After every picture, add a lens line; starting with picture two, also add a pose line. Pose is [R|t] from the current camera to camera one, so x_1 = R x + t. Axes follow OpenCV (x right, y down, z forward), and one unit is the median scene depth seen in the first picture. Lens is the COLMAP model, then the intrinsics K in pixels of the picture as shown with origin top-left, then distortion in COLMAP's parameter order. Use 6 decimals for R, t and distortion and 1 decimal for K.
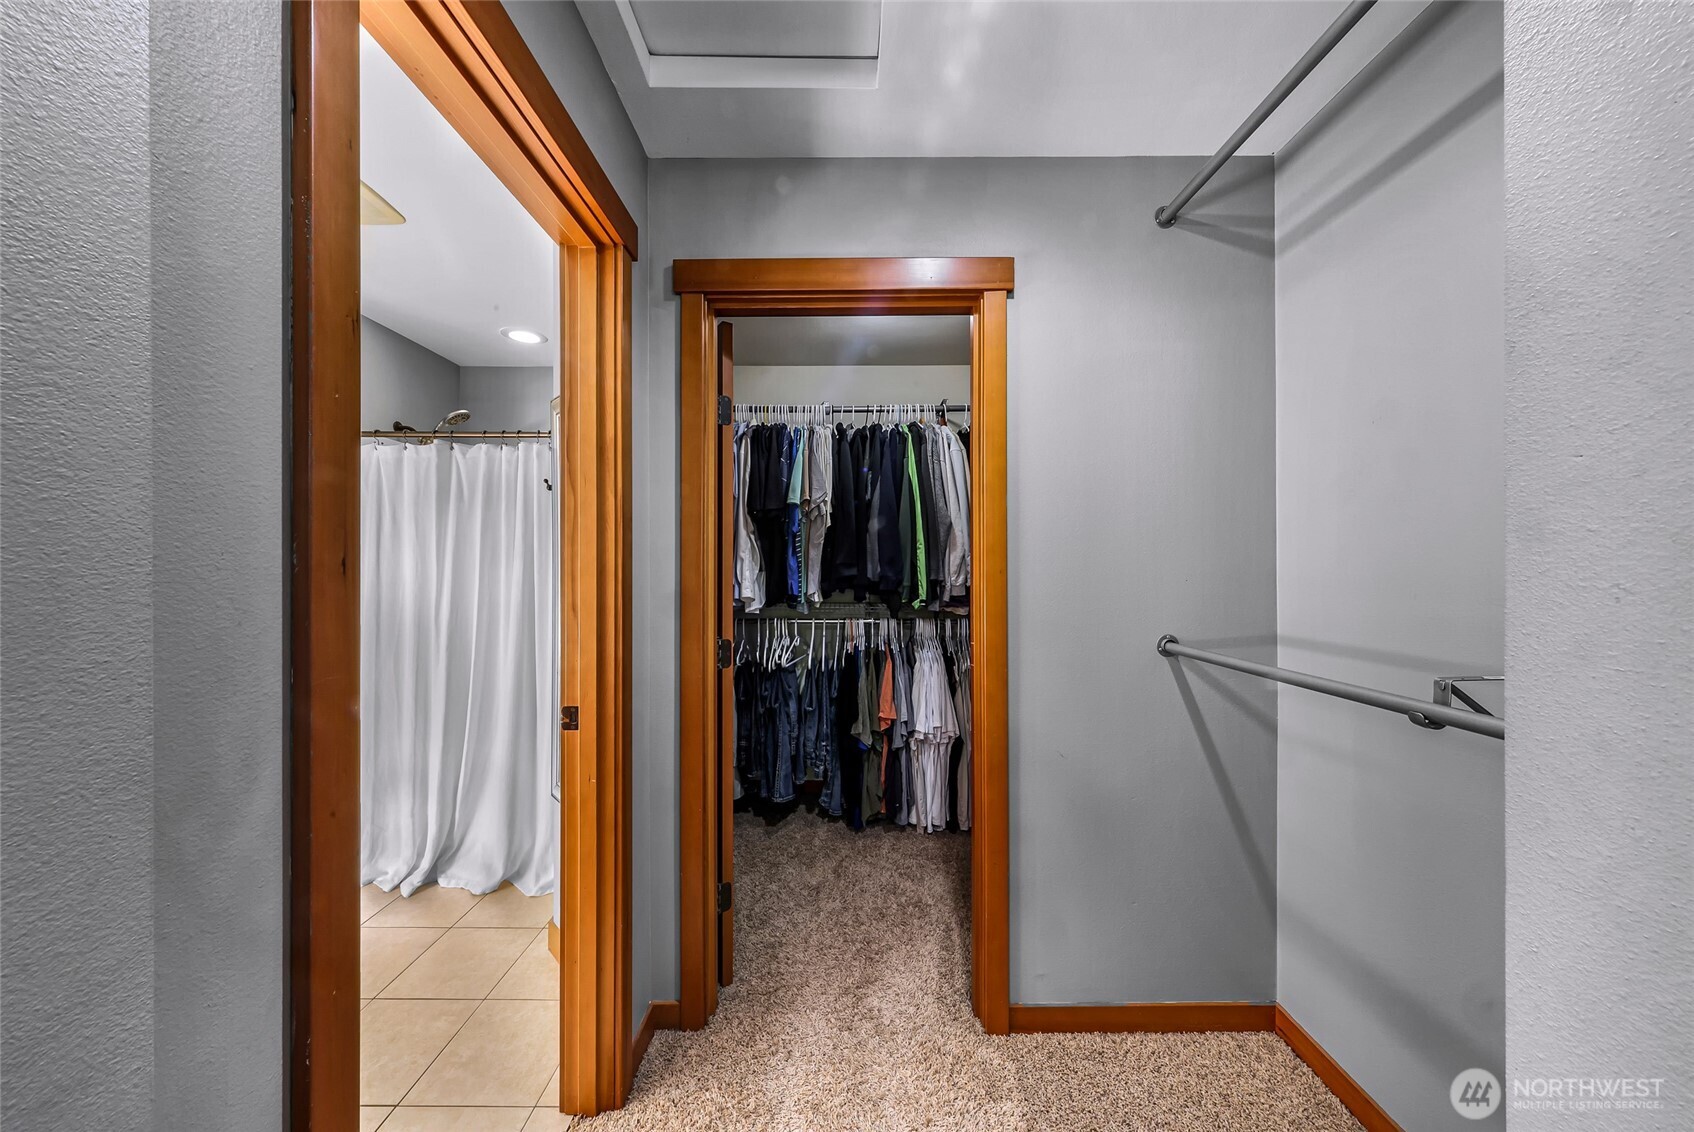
lens RADIAL K [[569.6, 0, 840.4], [0, 569.6, 562.1], [0, 0, 1]] dist [-0.001601, -0.000029]
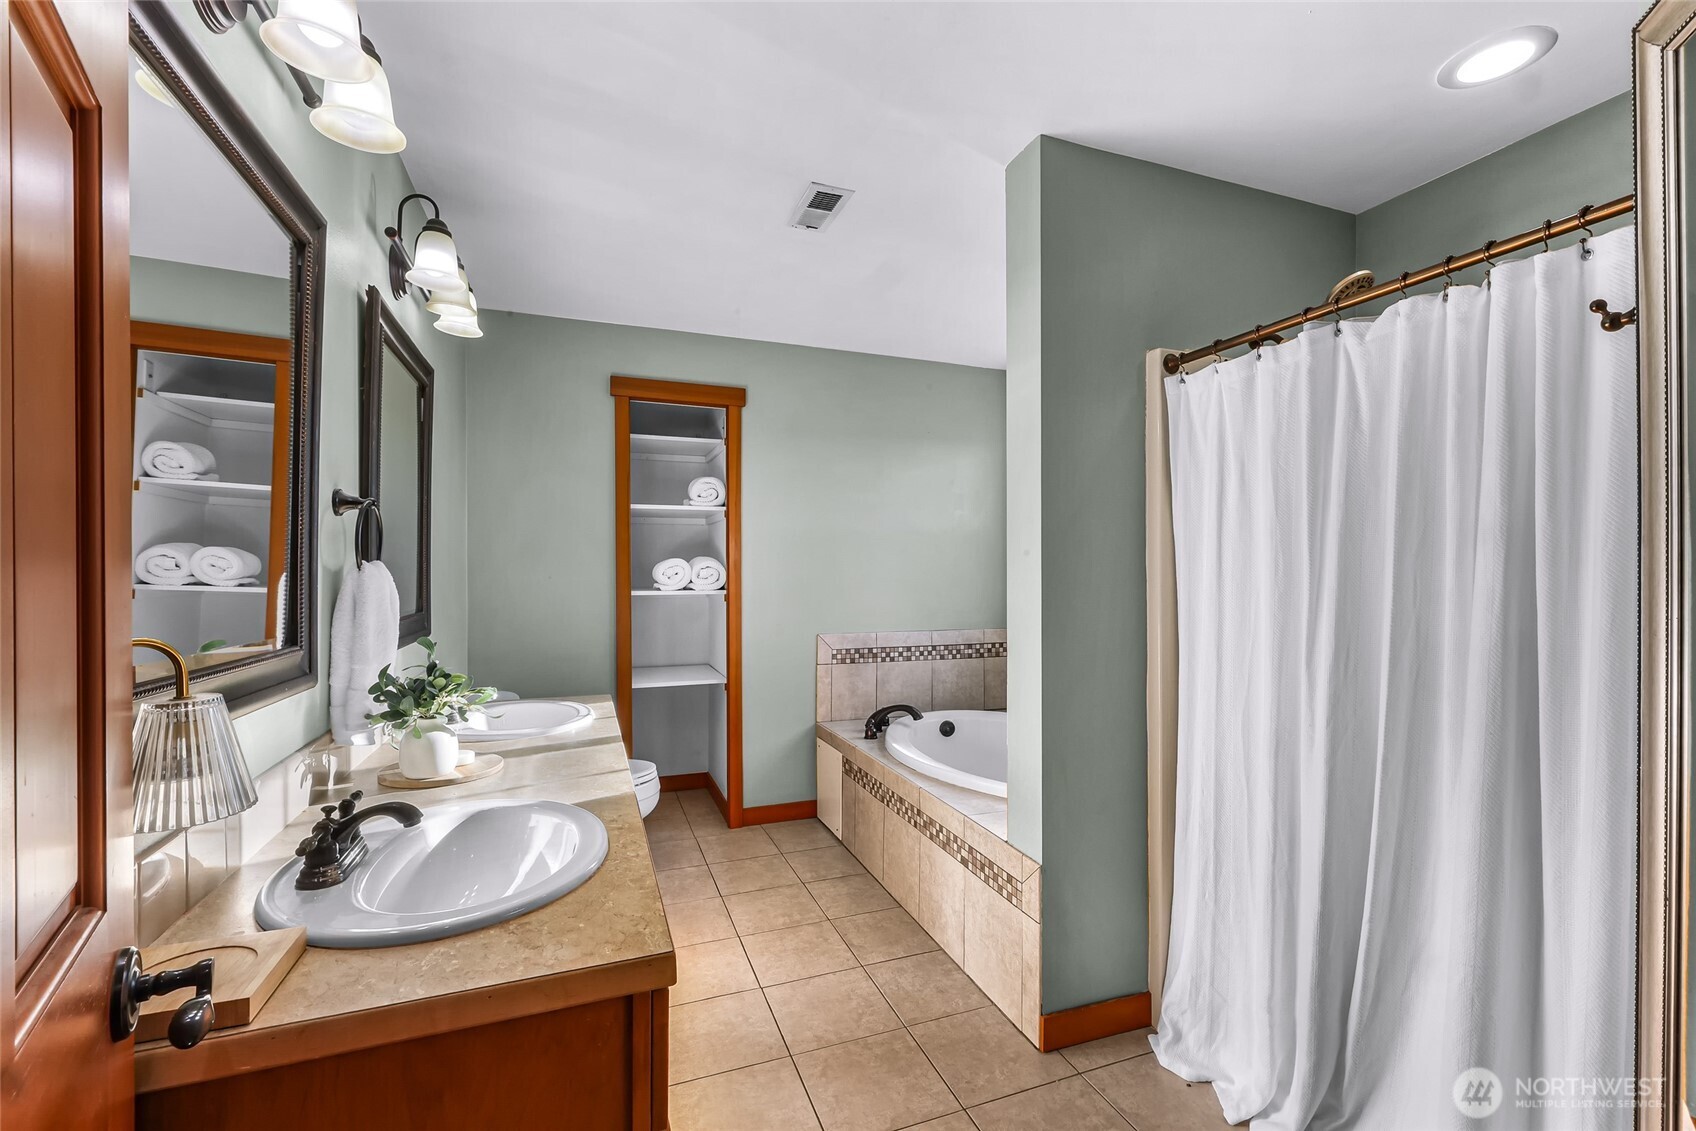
lens RADIAL K [[736.0, 0, 844.2], [0, 736.0, 566.9], [0, 0, 1]] dist [0.000290, 0.000016]
pose [[0.354551, -0.002878, -0.935032, -0.080344], [0.003192, 0.999993, -0.001868, 0.004471], [0.935031, -0.002322, 0.354558, 0.127149]]
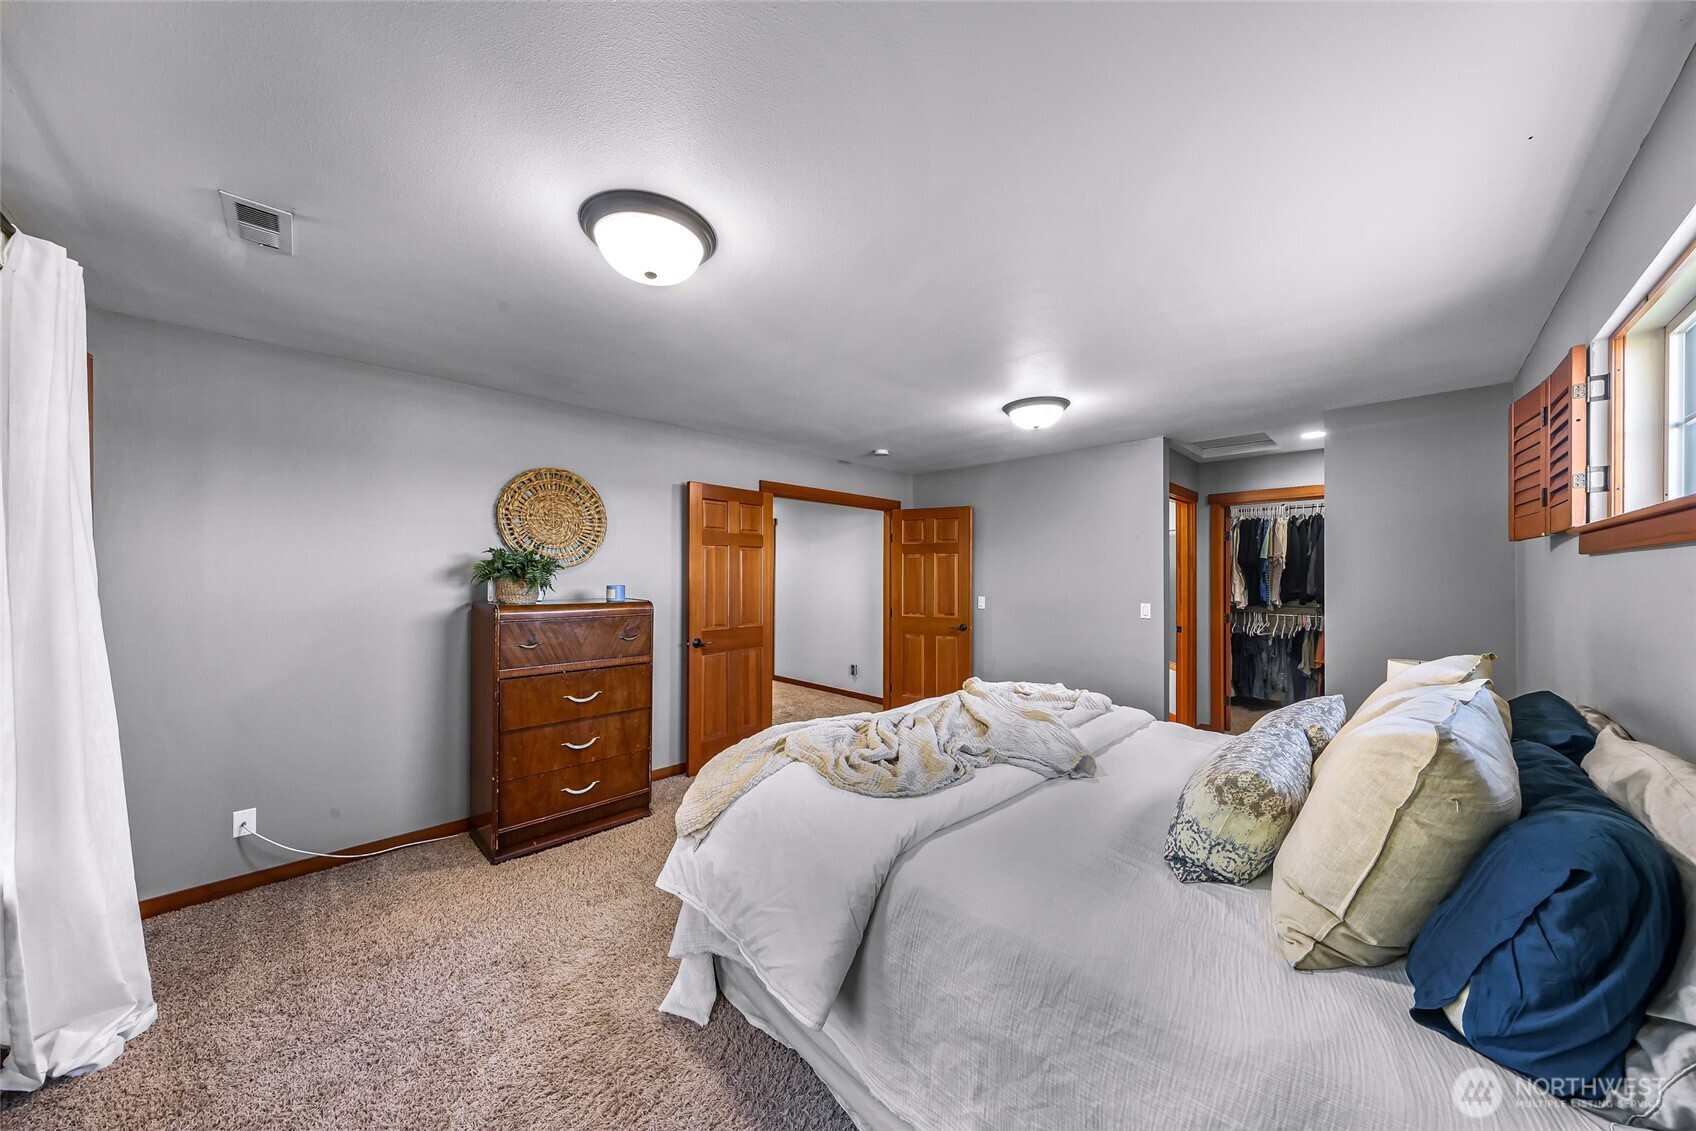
lens RADIAL K [[570.3, 0, 845.5], [0, 570.3, 576.0], [0, 0, 1]] dist [-0.001601, -0.000029]
pose [[0.714884, -0.000669, -0.699242, 0.285710], [0.003214, 0.999992, 0.002330, -0.045219], [0.699235, -0.003913, 0.714881, -1.594281]]
